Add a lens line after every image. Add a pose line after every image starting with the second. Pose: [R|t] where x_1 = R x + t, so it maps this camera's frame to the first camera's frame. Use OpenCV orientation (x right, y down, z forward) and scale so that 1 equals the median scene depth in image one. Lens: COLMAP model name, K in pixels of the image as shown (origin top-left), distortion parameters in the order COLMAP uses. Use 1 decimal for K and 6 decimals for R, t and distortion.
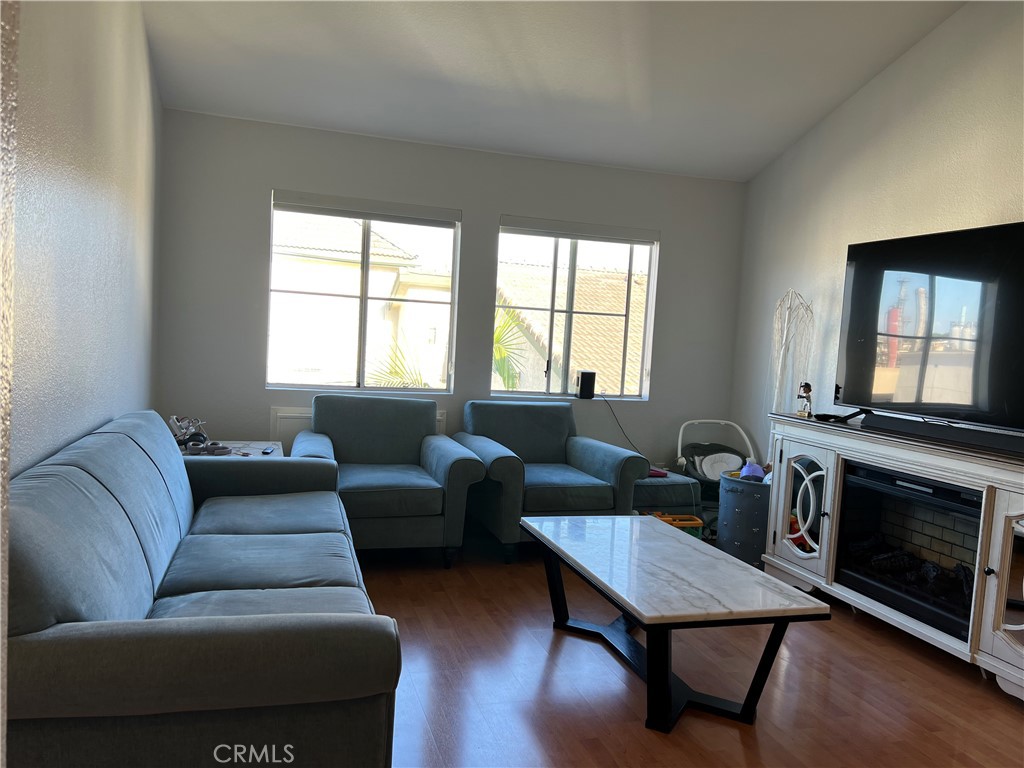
lens RADIAL K [[766.9, 0, 512.0], [0, 766.9, 384.0], [0, 0, 1]] dist [0.058796, -0.074820]
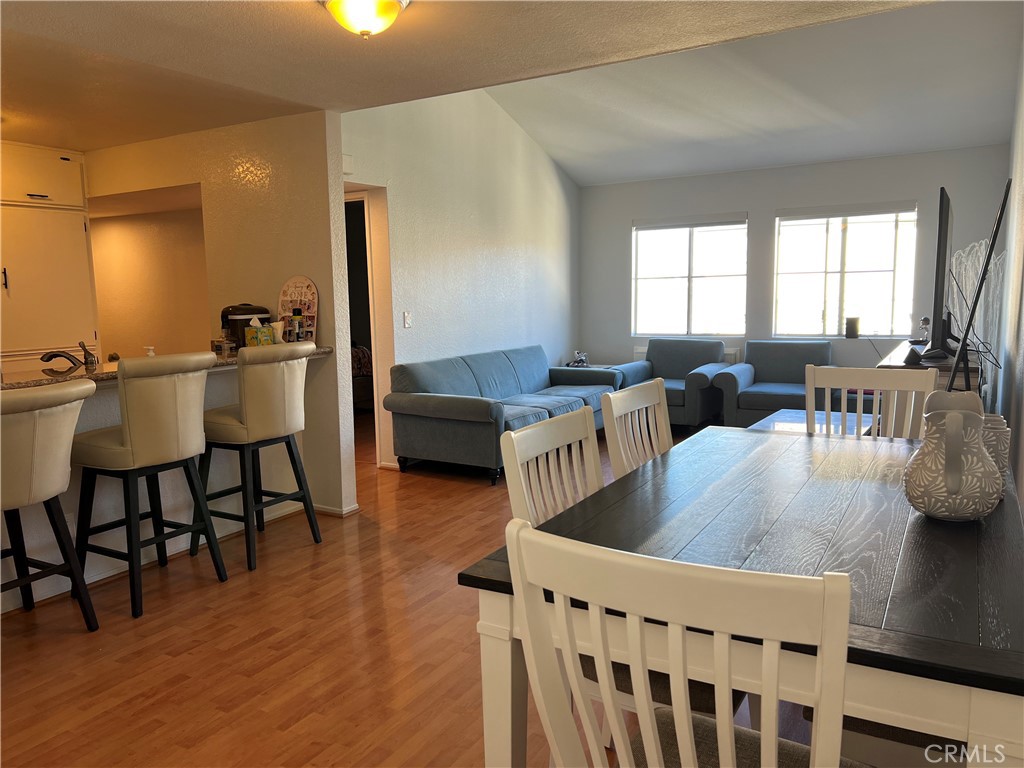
lens RADIAL K [[766.9, 0, 512.0], [0, 766.9, 384.0], [0, 0, 1]] dist [0.058796, -0.074820]
pose [[0.671830, 0.016964, -0.740511, 0.712166], [0.012096, 0.999353, 0.033867, 0.047029], [0.740607, -0.031710, 0.671190, -0.327765]]
